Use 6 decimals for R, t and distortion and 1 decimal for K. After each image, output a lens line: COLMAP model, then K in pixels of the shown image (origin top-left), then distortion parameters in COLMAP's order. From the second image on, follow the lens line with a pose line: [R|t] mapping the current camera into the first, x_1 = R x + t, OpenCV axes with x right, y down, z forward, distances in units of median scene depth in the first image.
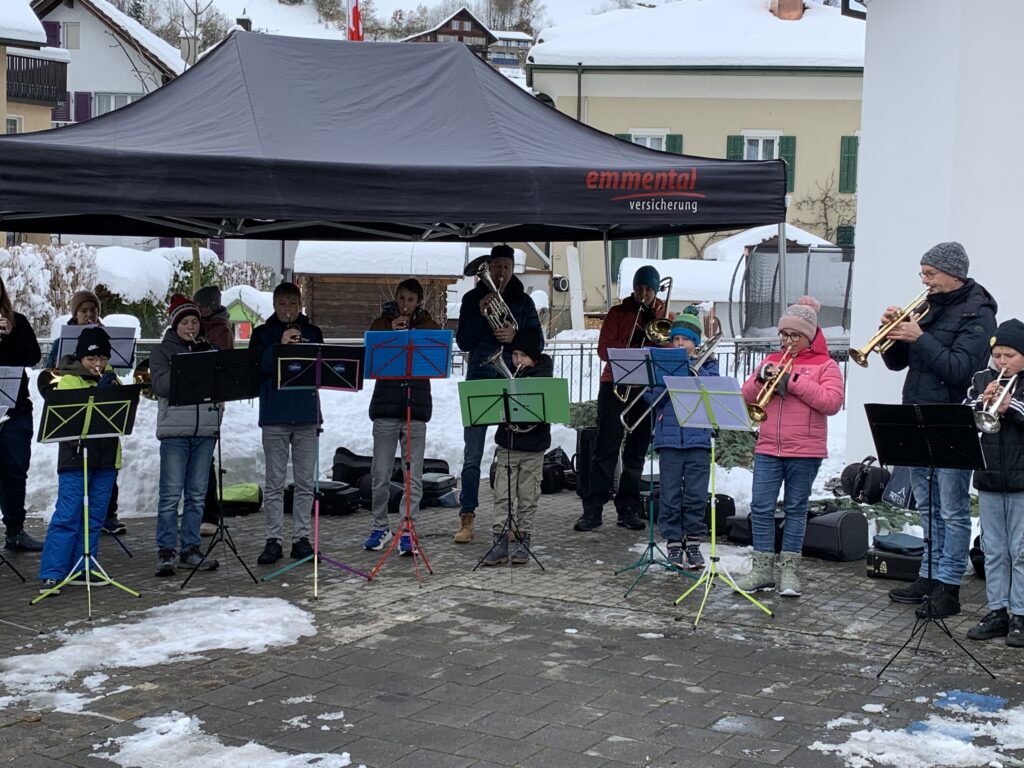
lens RADIAL K [[1425.0, 0, 499.9], [0, 1425.0, 367.2], [0, 0, 1]] dist [0.217519, -0.698040]
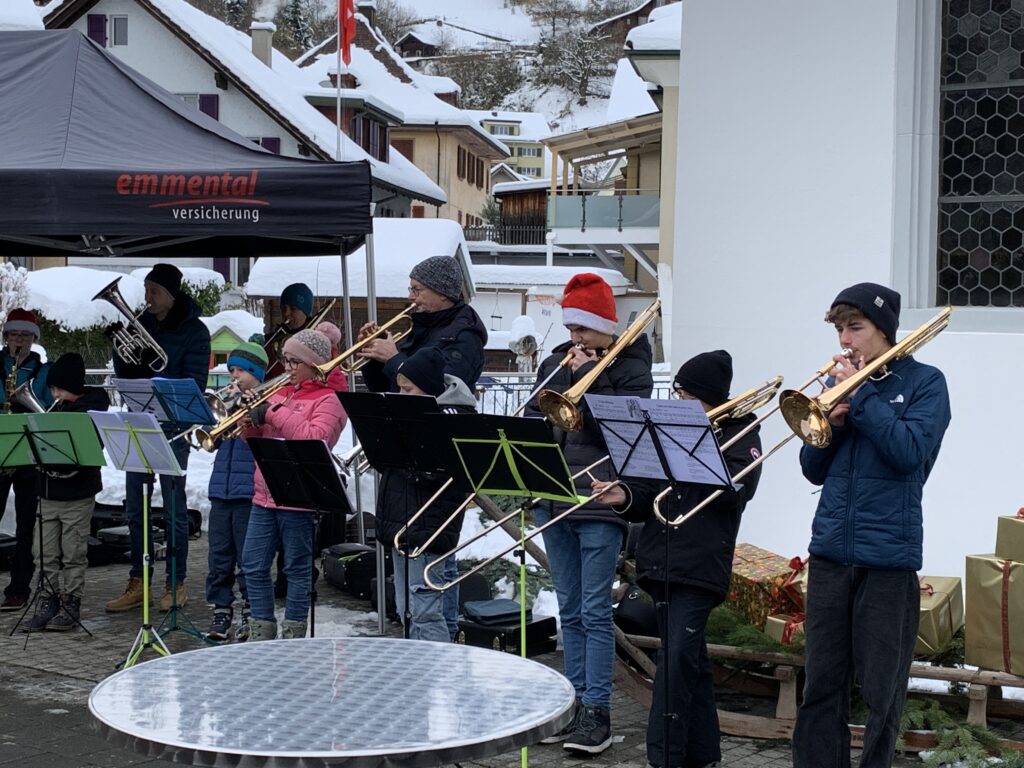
lens RADIAL K [[1671.2, 0, 498.0], [0, 1671.2, 386.7], [0, 0, 1]] dist [0.282618, -1.244022]
pose [[0.991002, 0.004831, -0.133758, 0.421263], [-0.006462, 0.999910, -0.011762, 0.001815], [0.133689, 0.012521, 0.990944, 0.019191]]
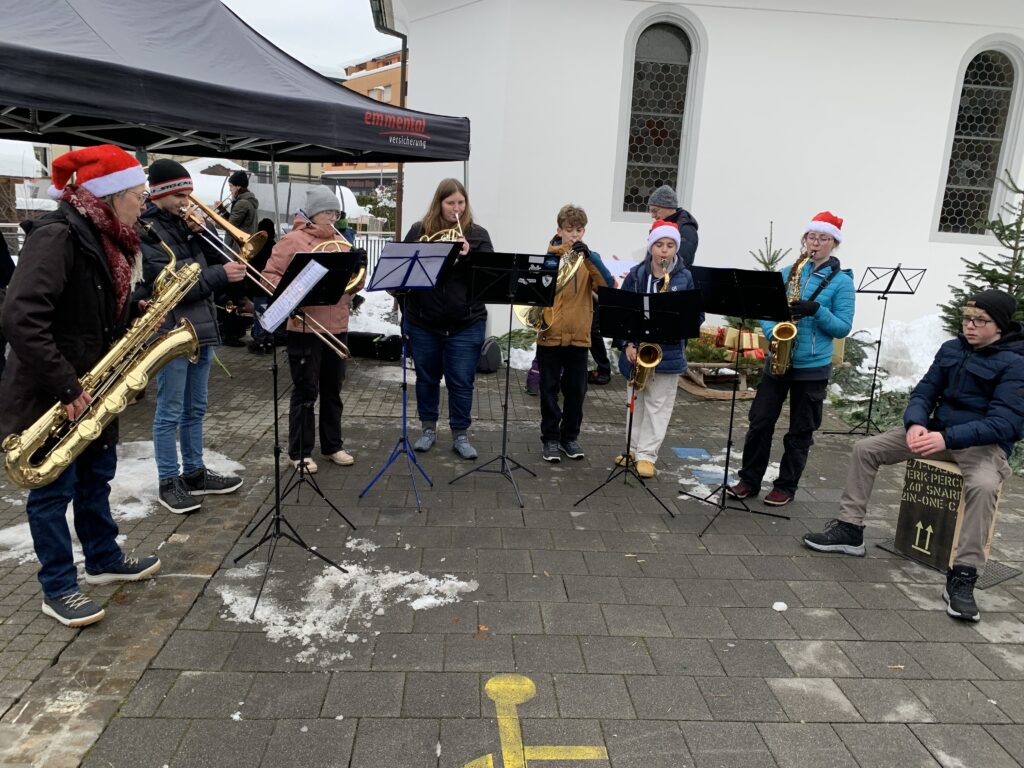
lens RADIAL K [[776.3, 0, 515.8], [0, 776.3, 379.4], [0, 0, 1]] dist [0.036178, -0.039313]
pose [[0.819208, -0.083670, 0.567360, -0.267371], [-0.014346, 0.986001, 0.166122, -0.007752], [-0.573317, -0.144228, 0.806539, 0.264903]]
